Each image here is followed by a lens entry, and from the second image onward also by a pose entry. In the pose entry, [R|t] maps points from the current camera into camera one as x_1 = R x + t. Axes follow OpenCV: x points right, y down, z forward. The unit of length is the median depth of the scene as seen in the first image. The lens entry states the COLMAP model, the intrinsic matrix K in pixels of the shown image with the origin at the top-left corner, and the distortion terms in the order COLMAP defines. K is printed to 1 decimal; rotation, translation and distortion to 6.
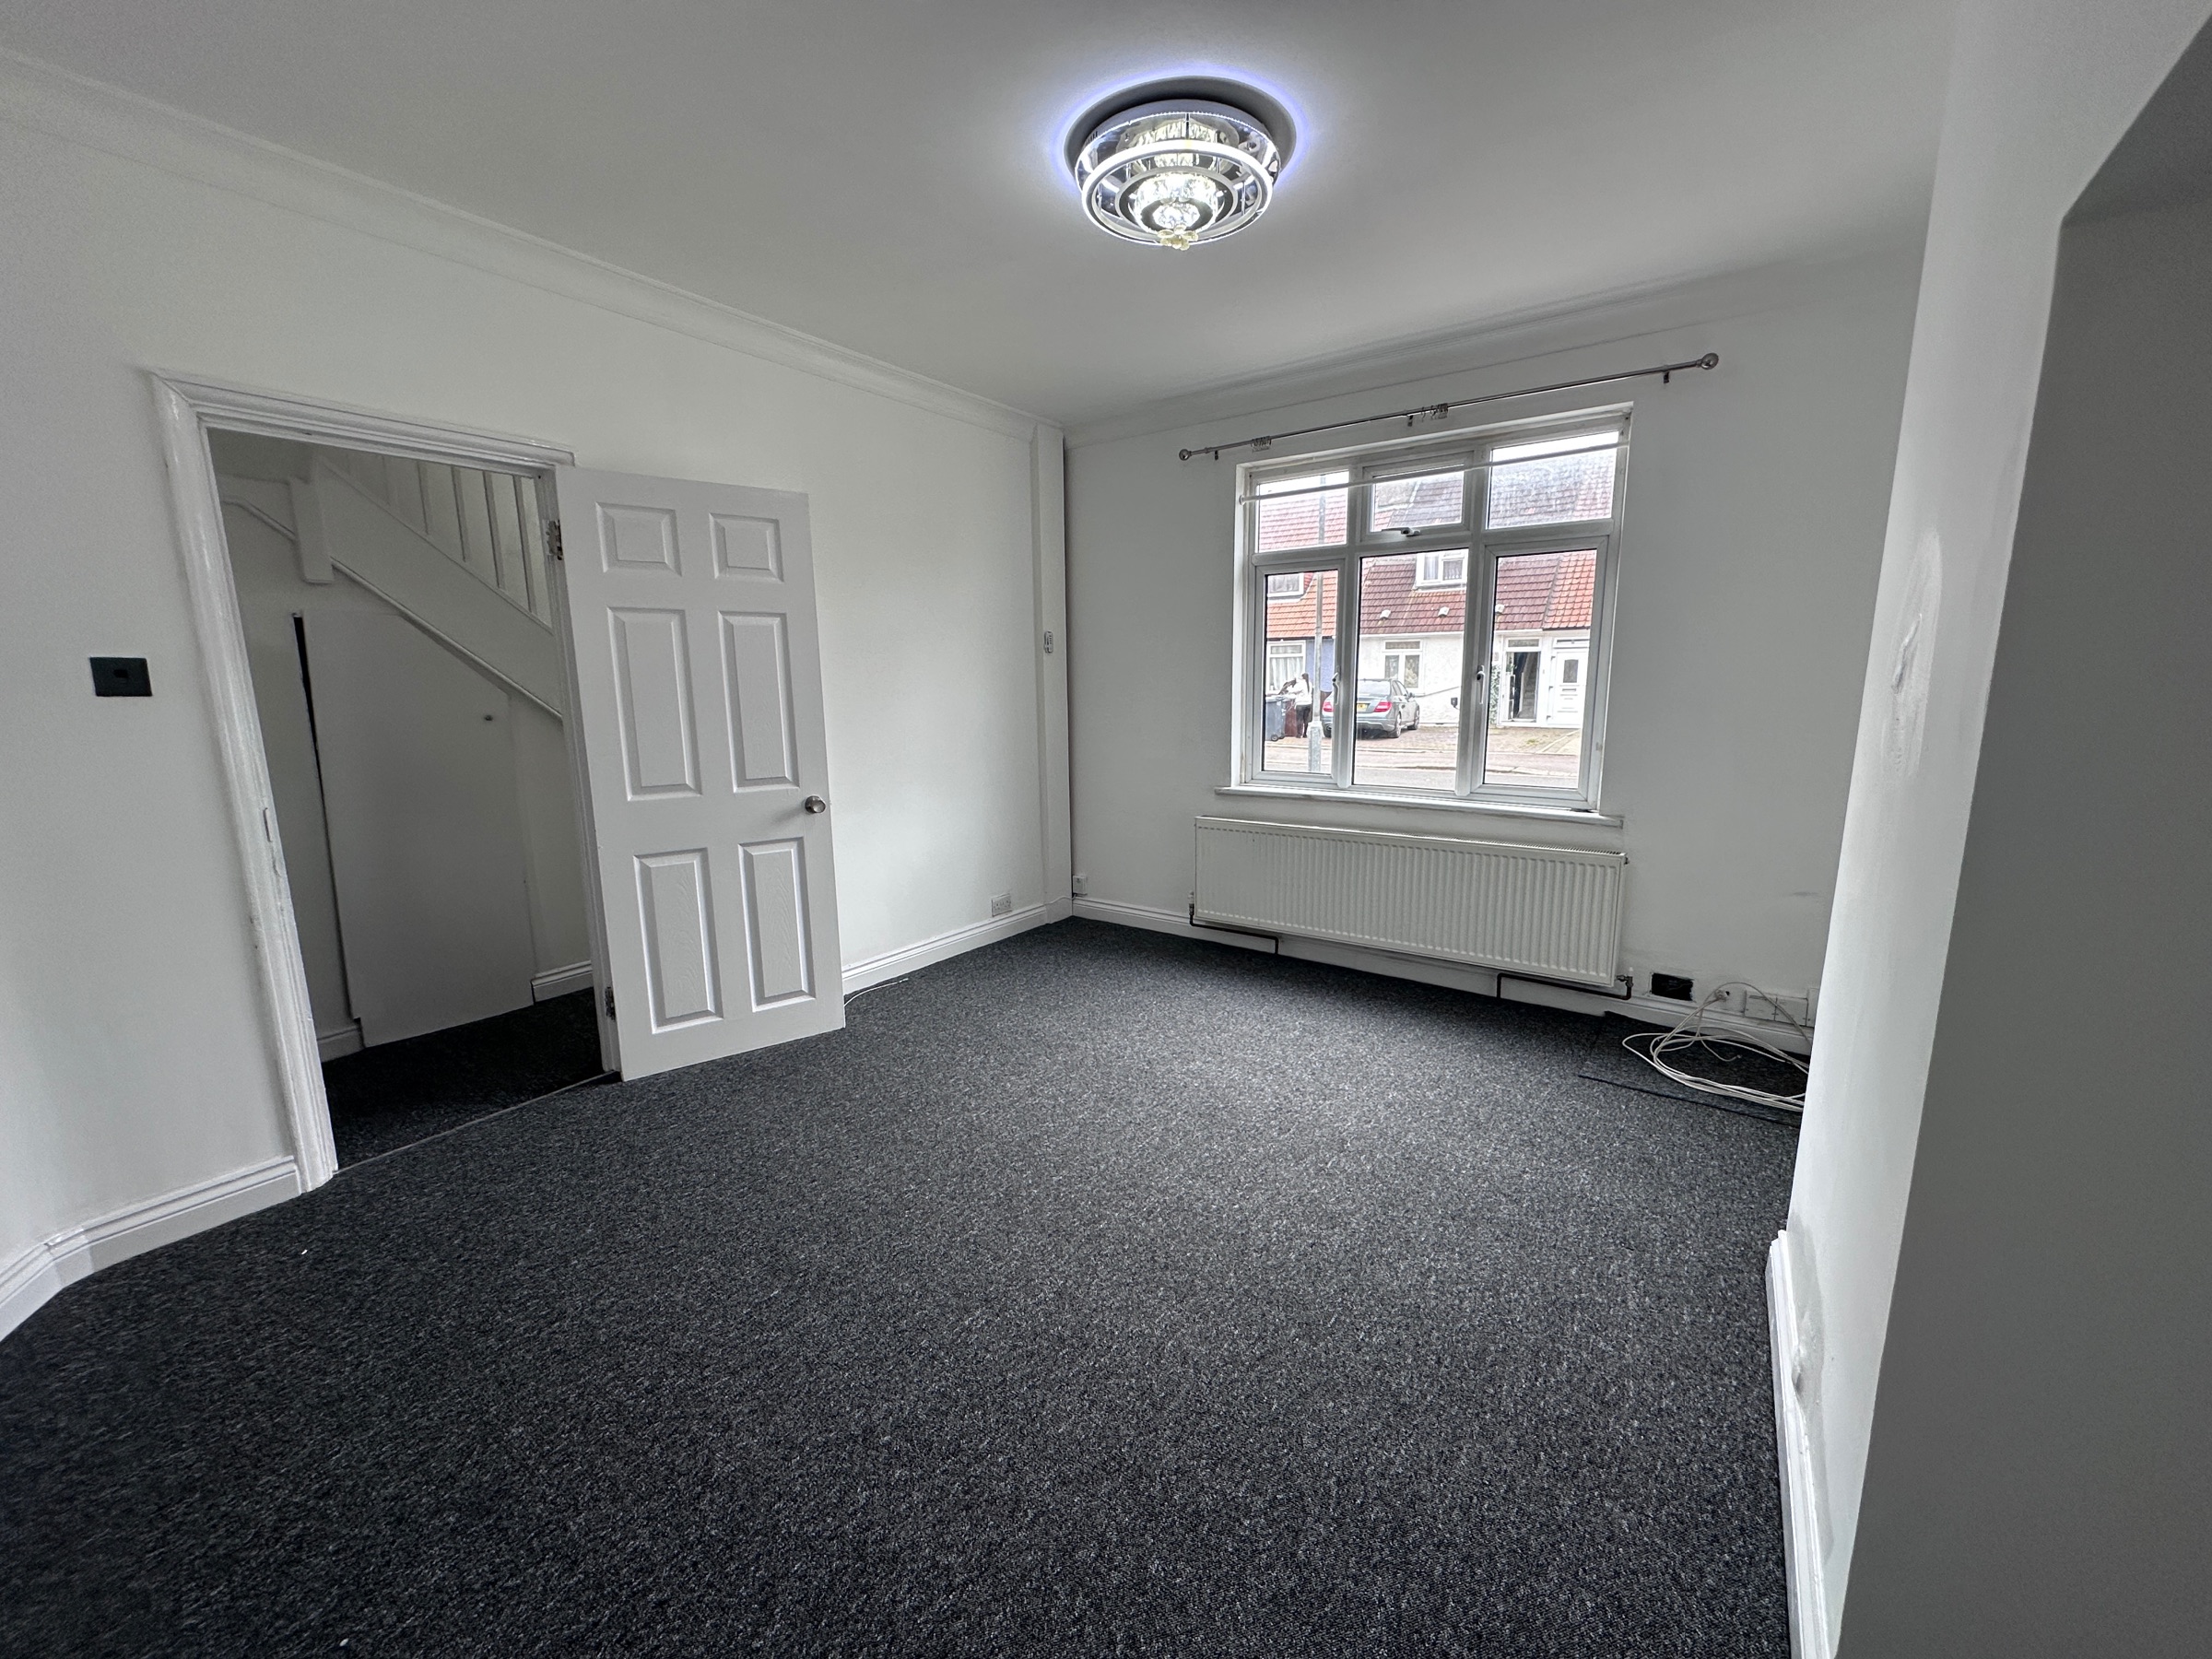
lens RADIAL K [[879.0, 0, 1108.3], [0, 879.0, 825.0], [0, 0, 1]] dist [-0.000612, -0.000040]
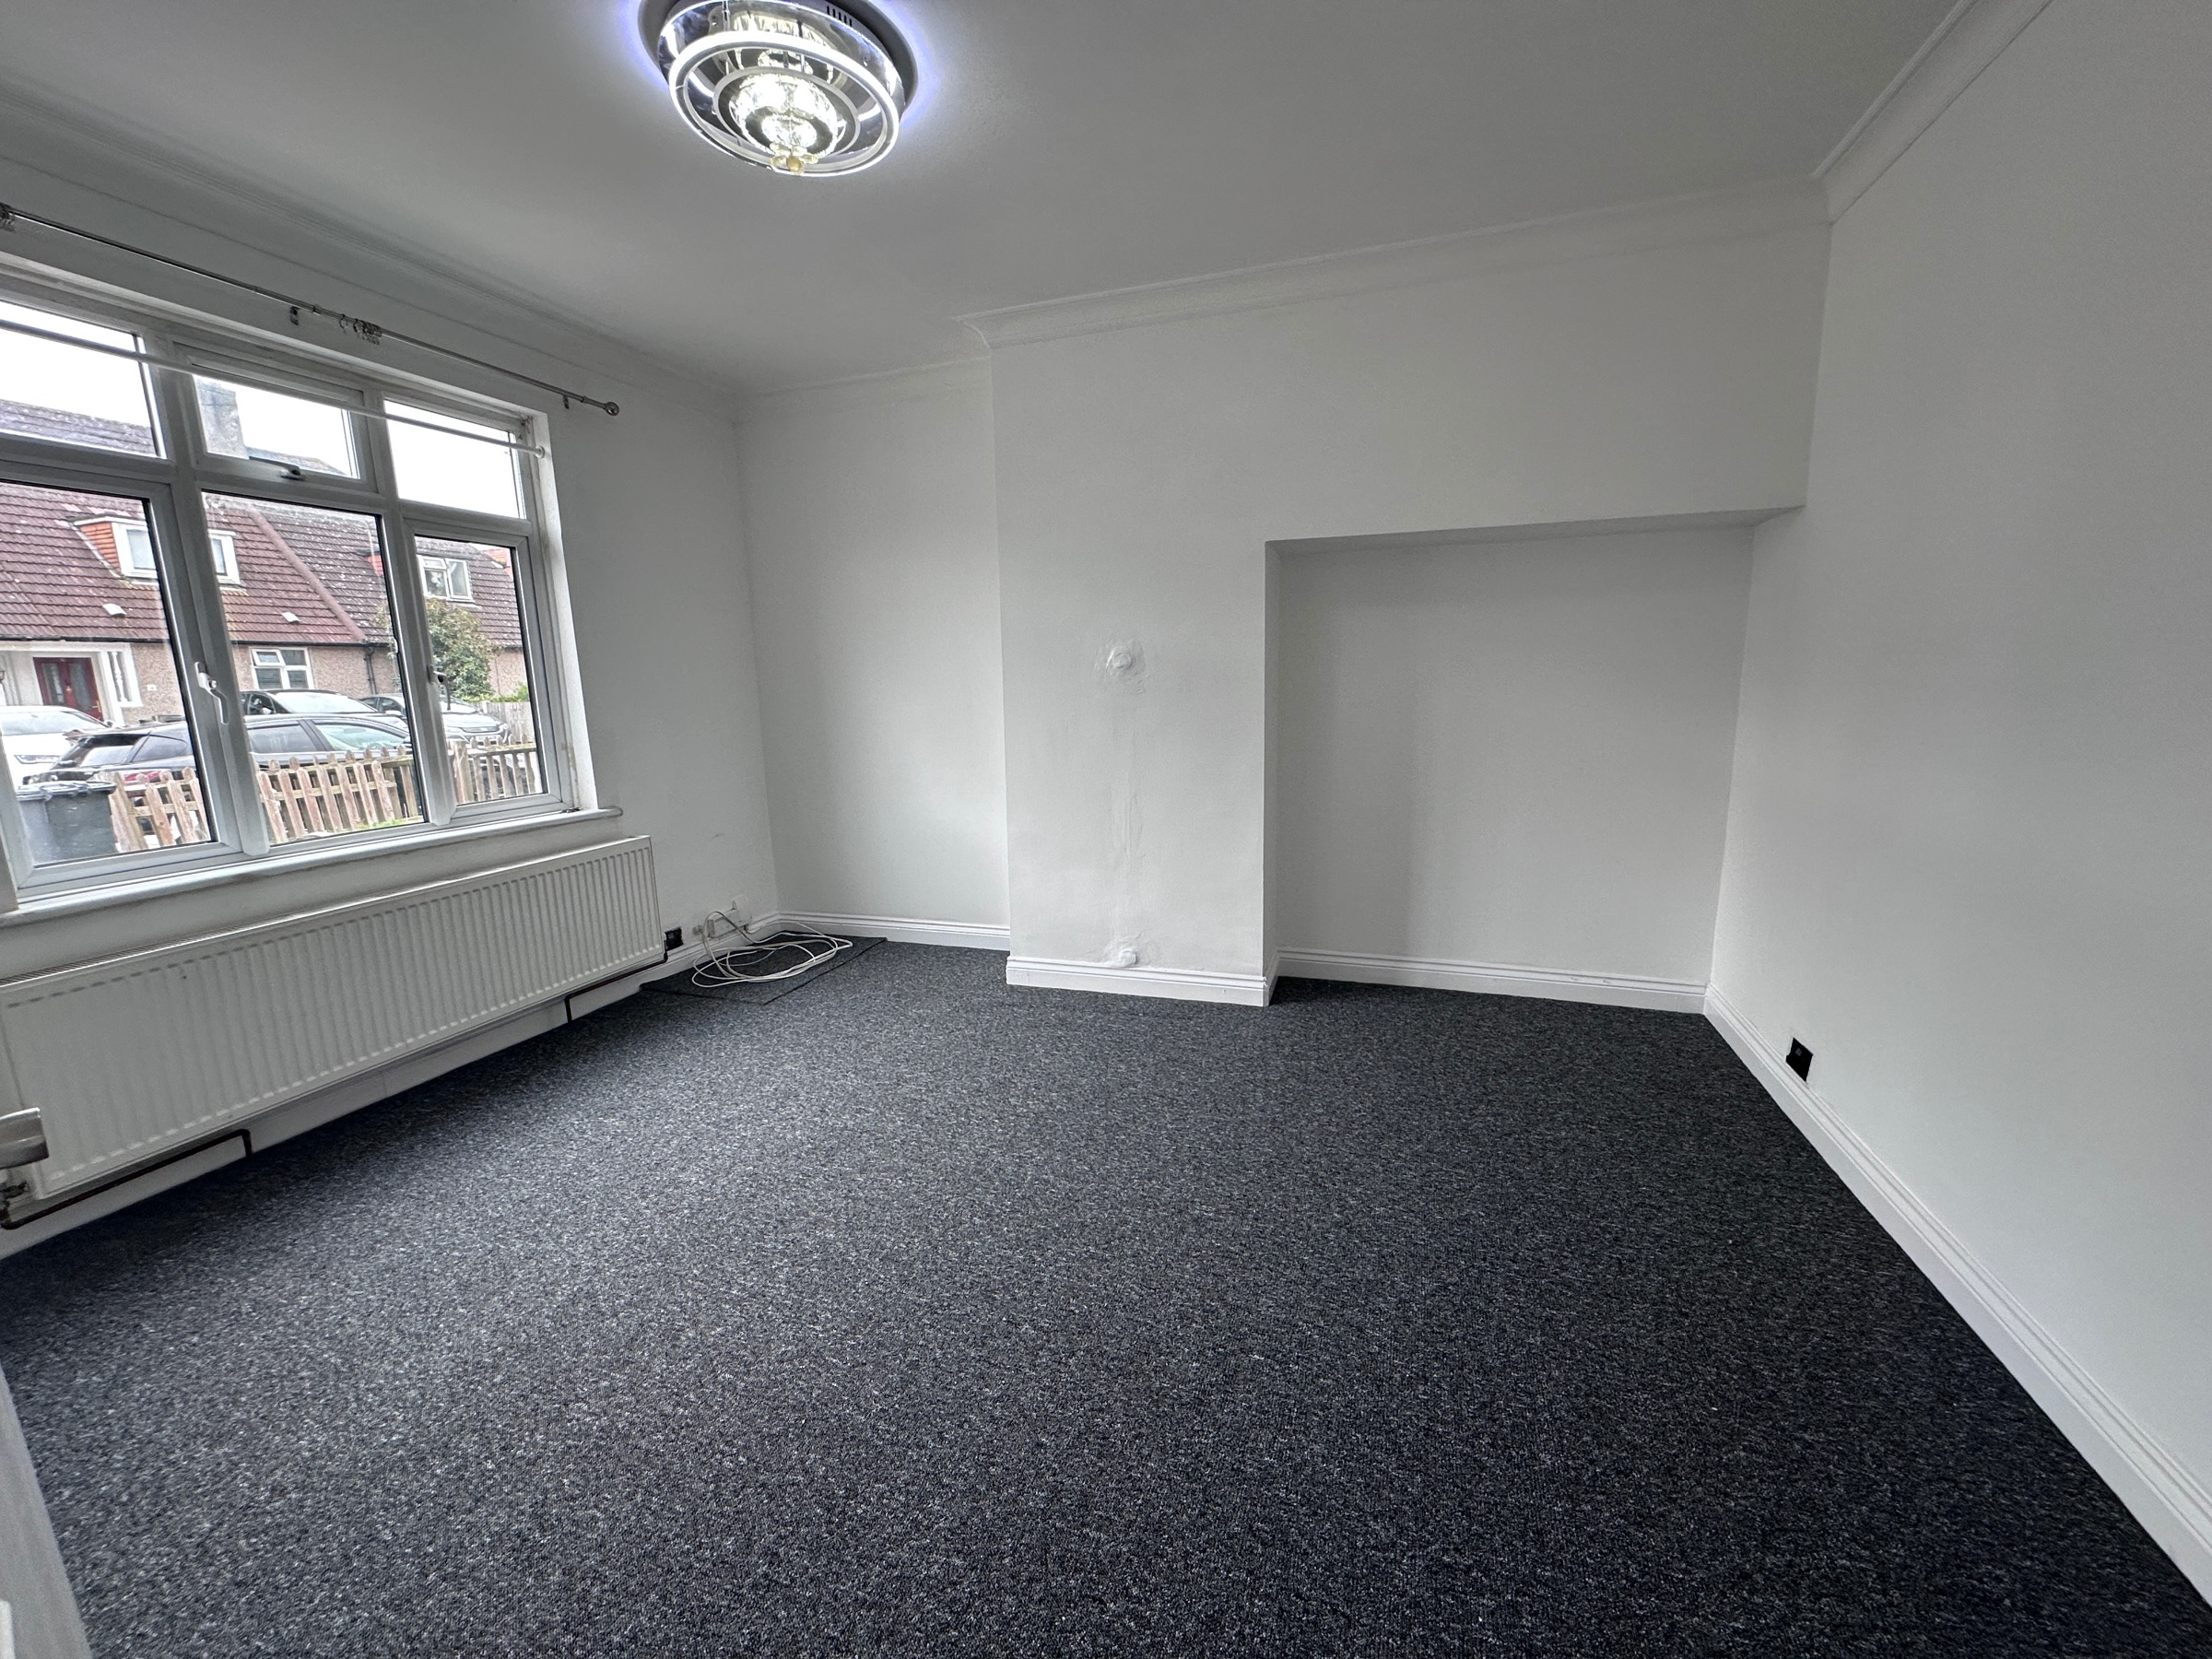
lens RADIAL K [[879.0, 0, 1101.0], [0, 879.0, 831.1], [0, 0, 1]] dist [-0.000612, -0.000040]
pose [[-0.289509, -0.152926, 0.944880, -0.602094], [0.185260, 0.959536, 0.212062, -0.096865], [-0.939076, 0.236442, -0.249463, 0.697237]]
